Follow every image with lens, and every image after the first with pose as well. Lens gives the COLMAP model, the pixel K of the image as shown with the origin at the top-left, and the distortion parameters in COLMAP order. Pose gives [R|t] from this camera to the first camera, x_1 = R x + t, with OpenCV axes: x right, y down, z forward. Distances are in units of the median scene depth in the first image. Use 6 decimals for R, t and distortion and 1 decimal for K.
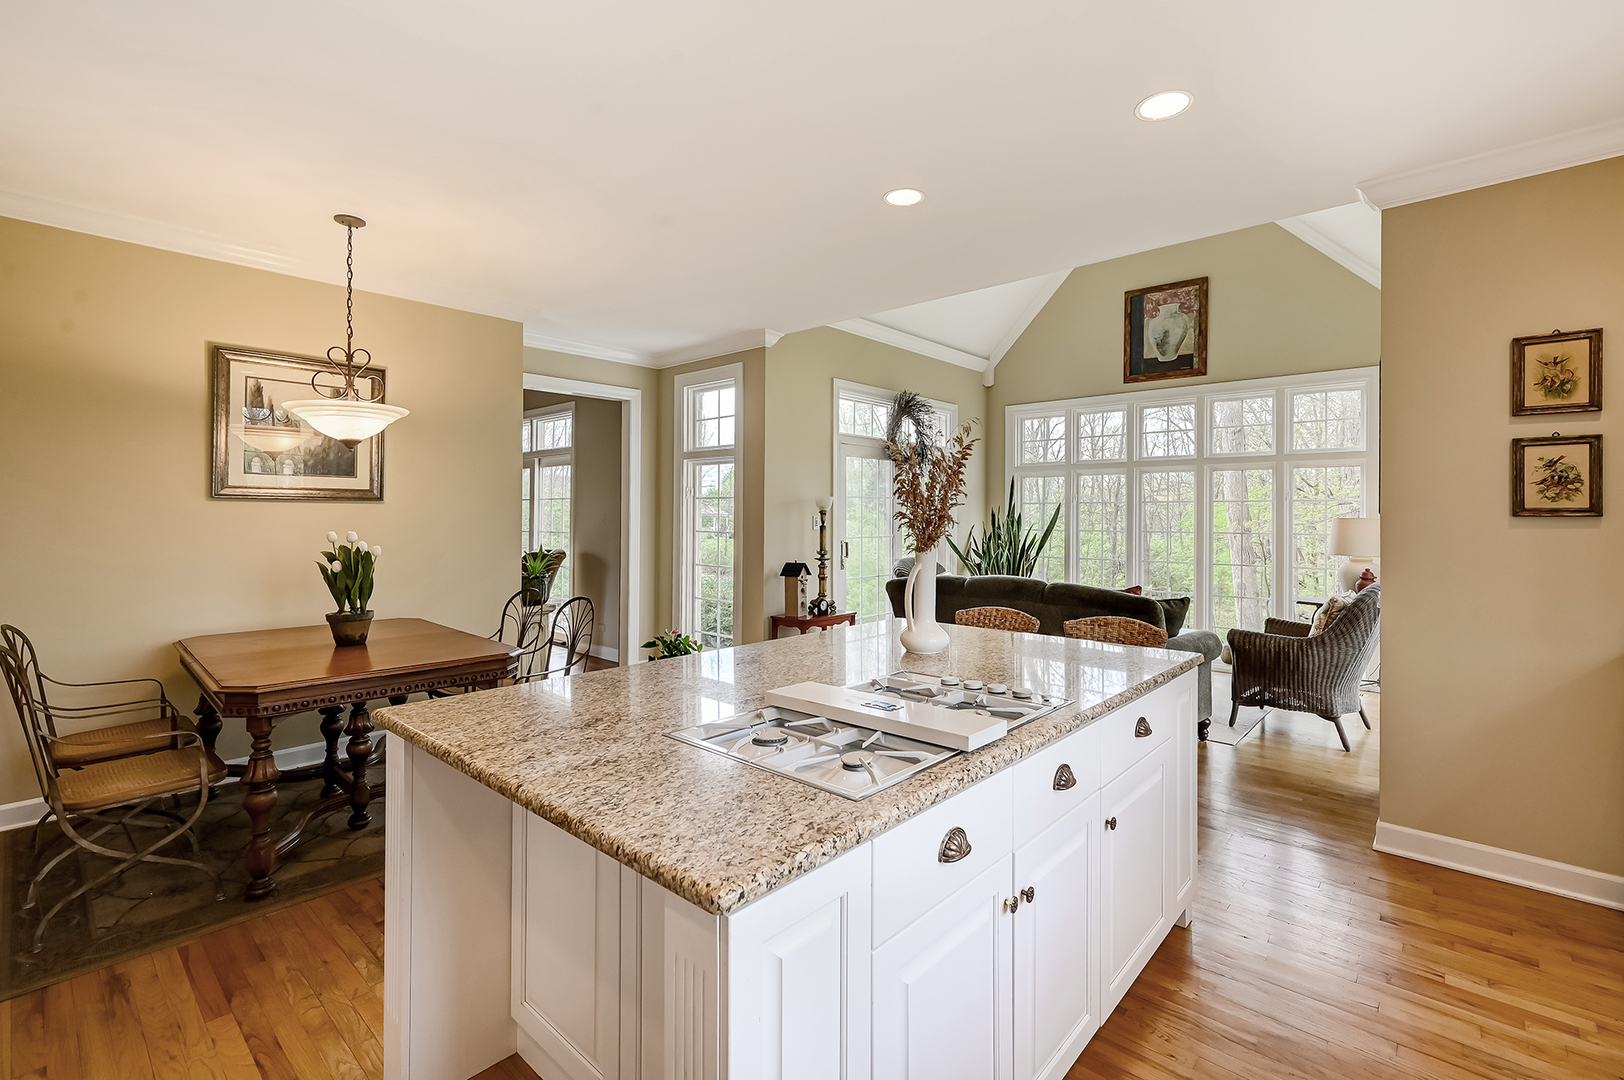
lens RADIAL K [[764.2, 0, 823.3], [0, 764.2, 542.5], [0, 0, 1]] dist [0.000795, 0.000170]
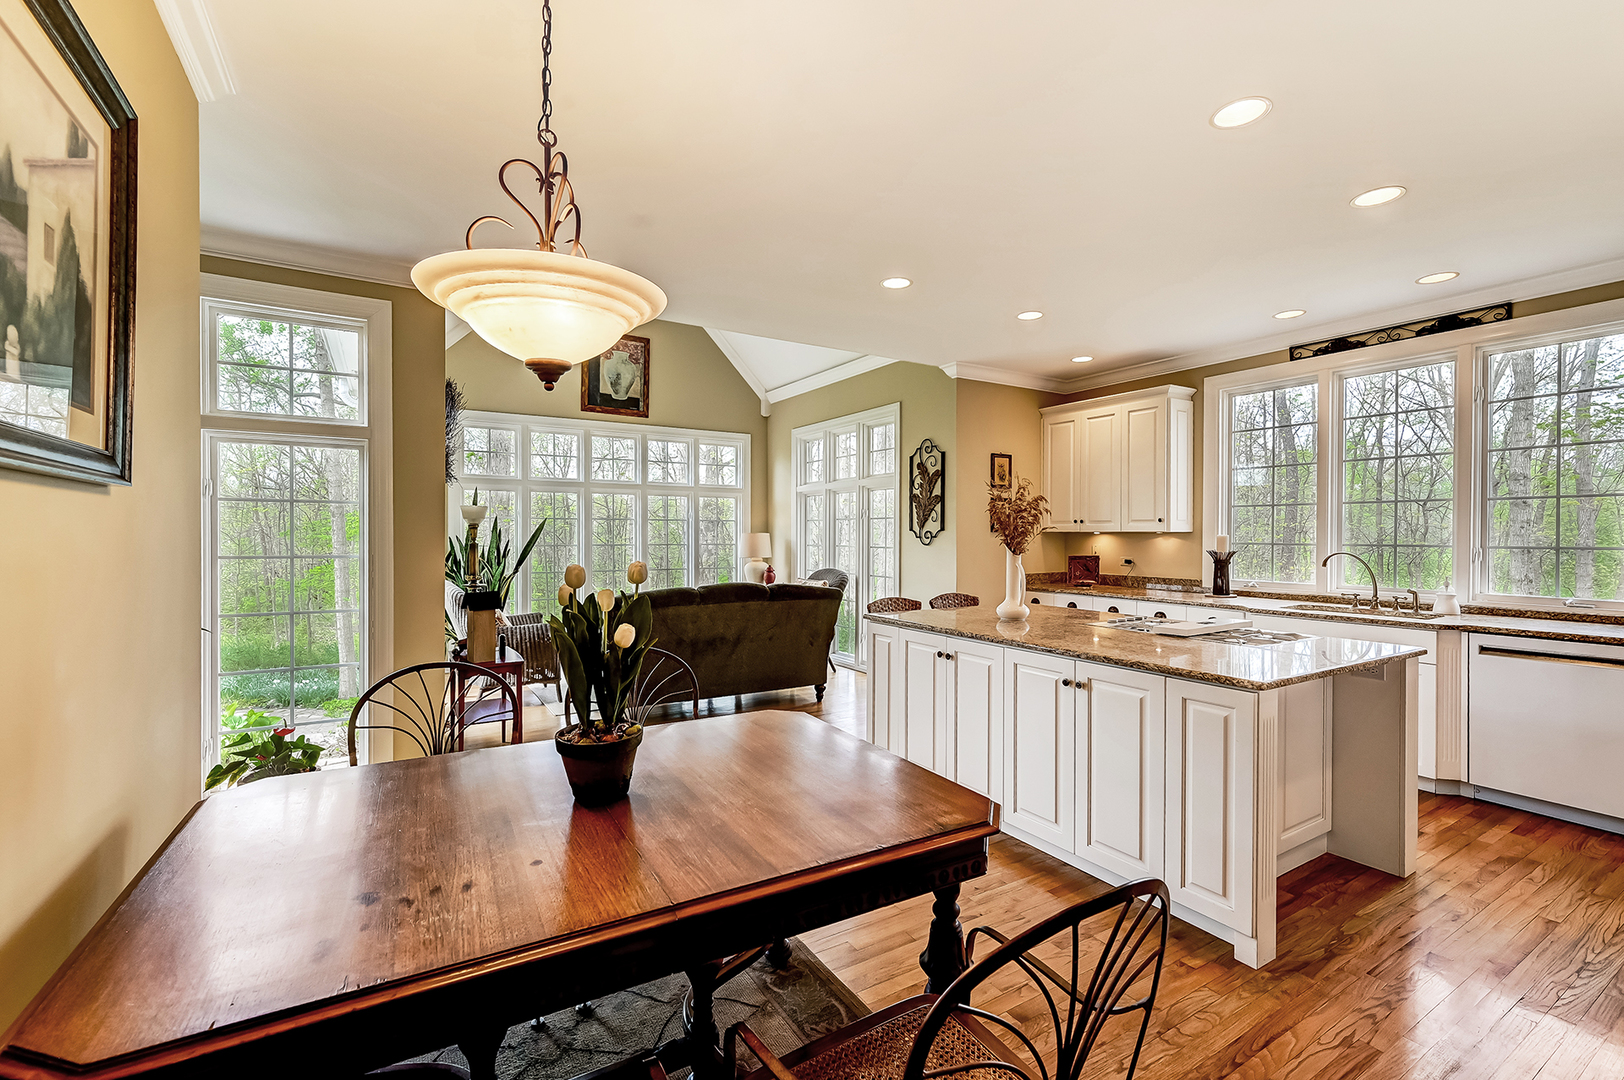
lens RADIAL K [[712.8, 0, 814.2], [0, 712.8, 534.6], [0, 0, 1]] dist [0.003045, 0.000242]
pose [[0.252817, -0.008137, 0.967480, -0.531097], [0.028744, 0.999586, 0.000896, -0.021699], [-0.967087, 0.027583, 0.252947, 0.433167]]
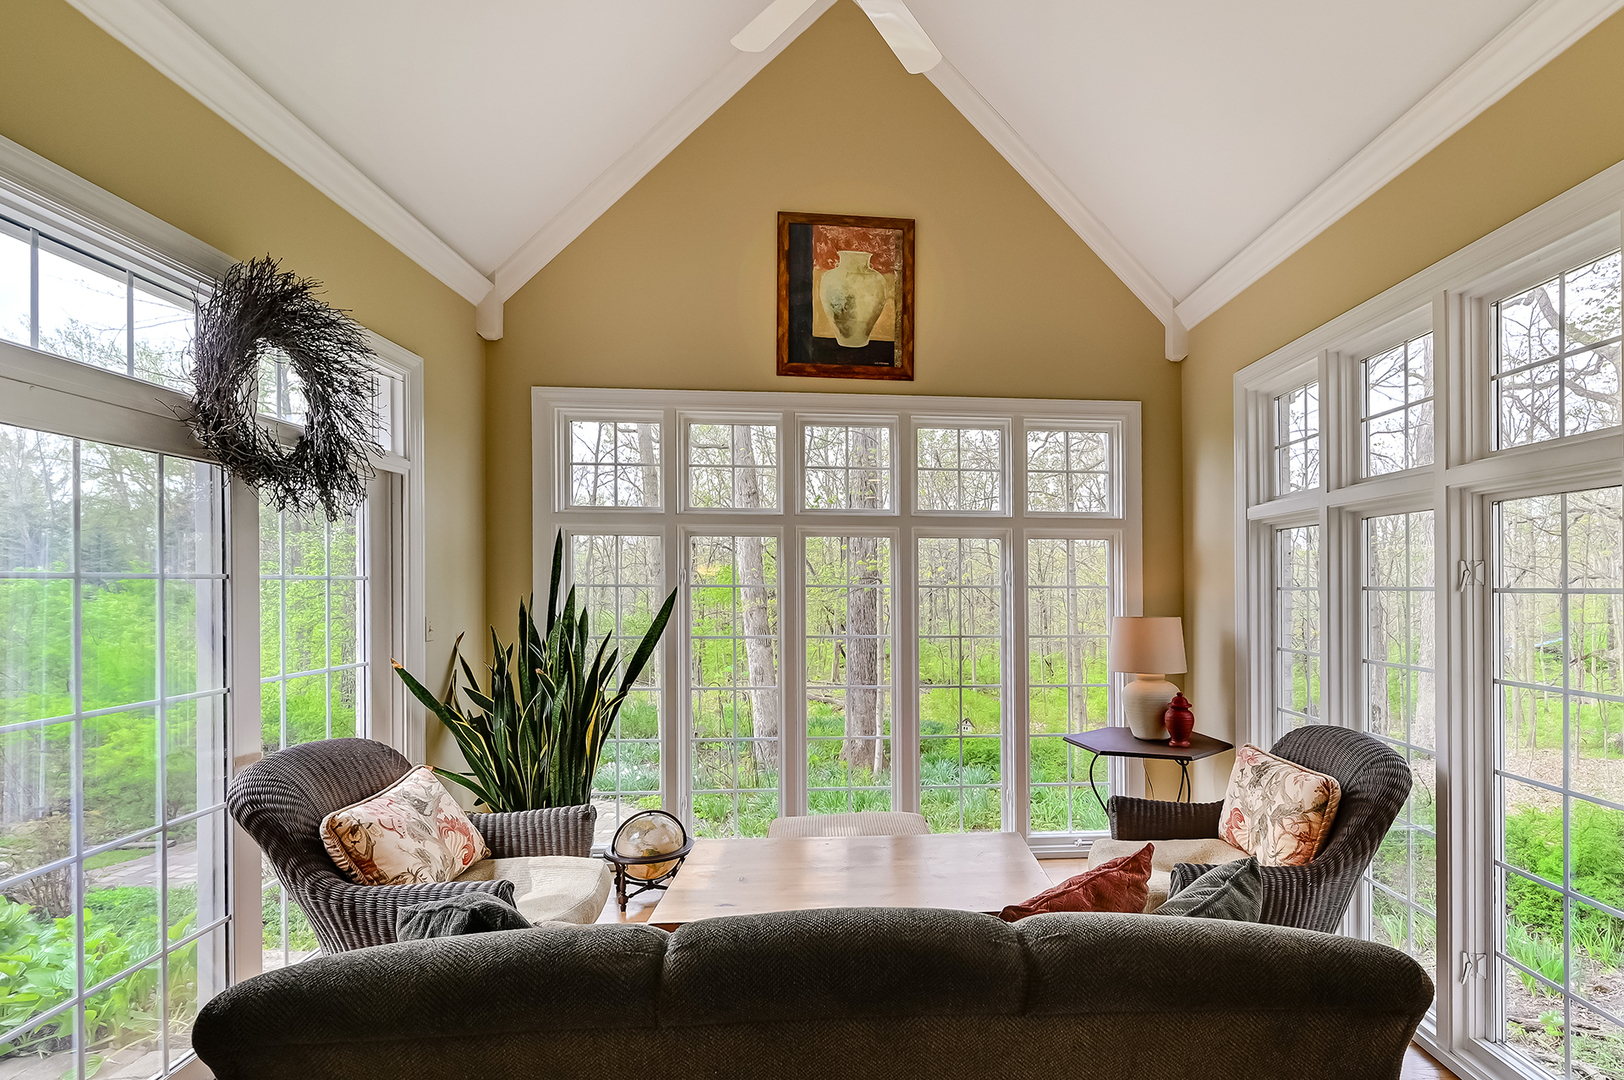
lens RADIAL K [[739.5, 0, 904.7], [0, 739.5, 585.5], [0, 0, 1]] dist [-0.003245, -0.000243]
pose [[0.678103, -0.005499, 0.734946, 0.058617], [0.025234, 0.999557, -0.015804, -0.044249], [-0.734534, 0.029262, 0.677941, 0.584475]]
